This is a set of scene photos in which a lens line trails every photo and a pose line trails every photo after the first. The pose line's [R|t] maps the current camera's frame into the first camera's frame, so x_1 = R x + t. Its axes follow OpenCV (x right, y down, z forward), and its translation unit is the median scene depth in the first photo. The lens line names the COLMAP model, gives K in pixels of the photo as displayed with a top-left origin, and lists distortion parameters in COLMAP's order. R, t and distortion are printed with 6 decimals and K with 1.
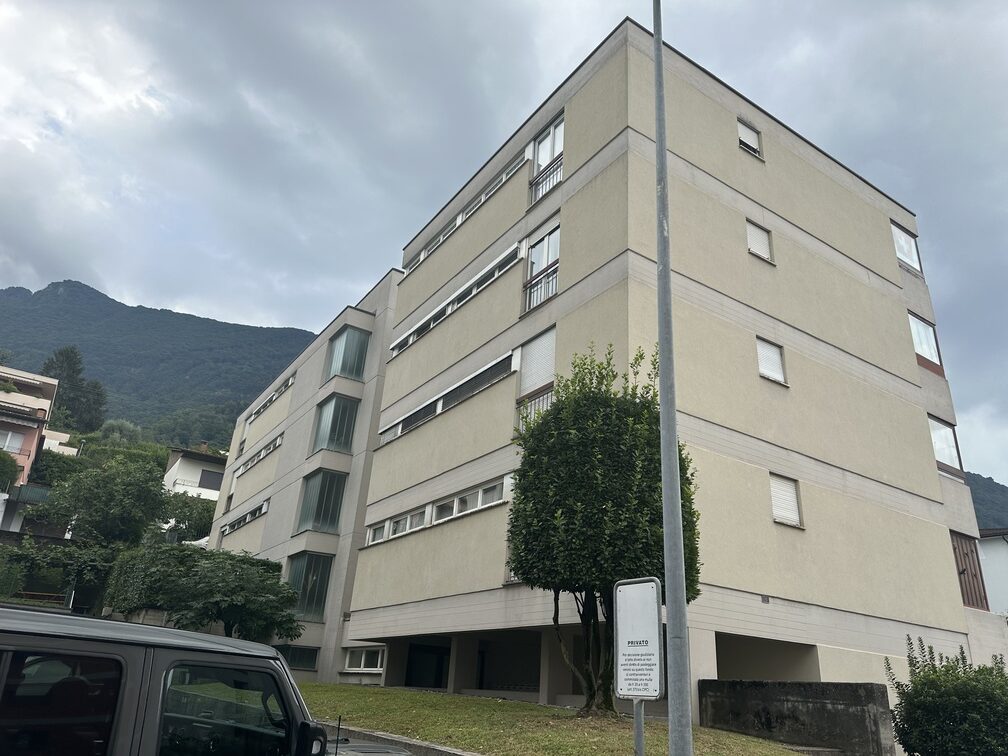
lens RADIAL K [[706.8, 0, 504.0], [0, 706.8, 378.0], [0, 0, 1]] dist [0.176872, -0.273548]
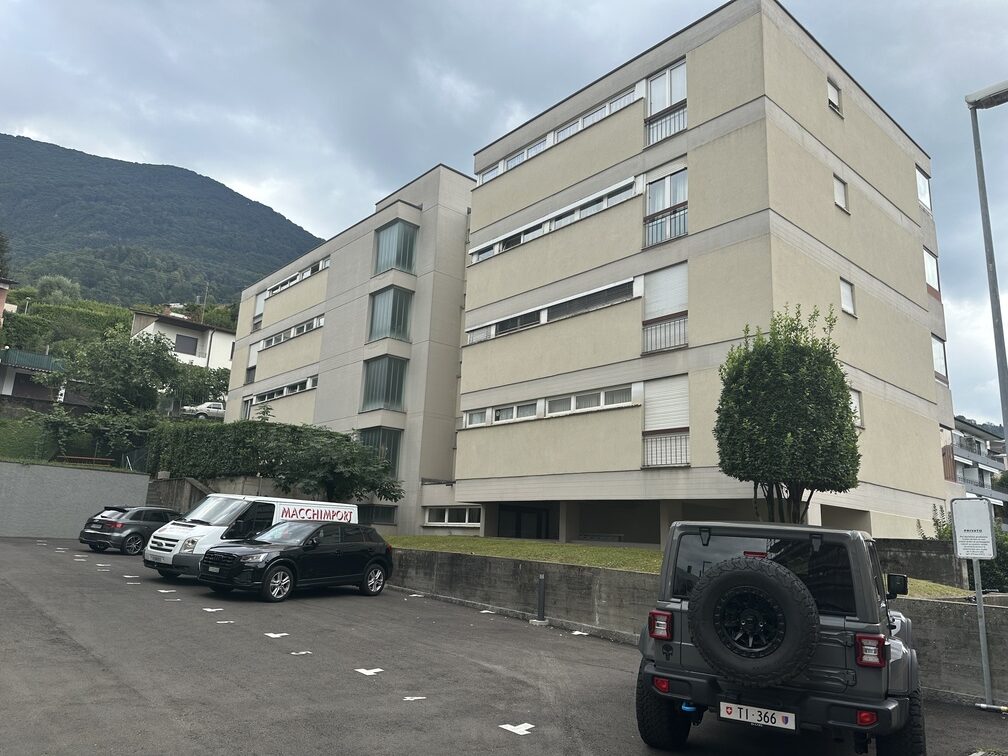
lens RADIAL K [[708.0, 0, 504.0], [0, 708.0, 378.0], [0, 0, 1]] dist [0.123090, -0.142057]
pose [[0.990318, 0.017657, 0.137688, -0.304310], [-0.044051, 0.980583, 0.191092, -0.076907], [-0.131640, -0.195307, 0.971867, -0.138069]]
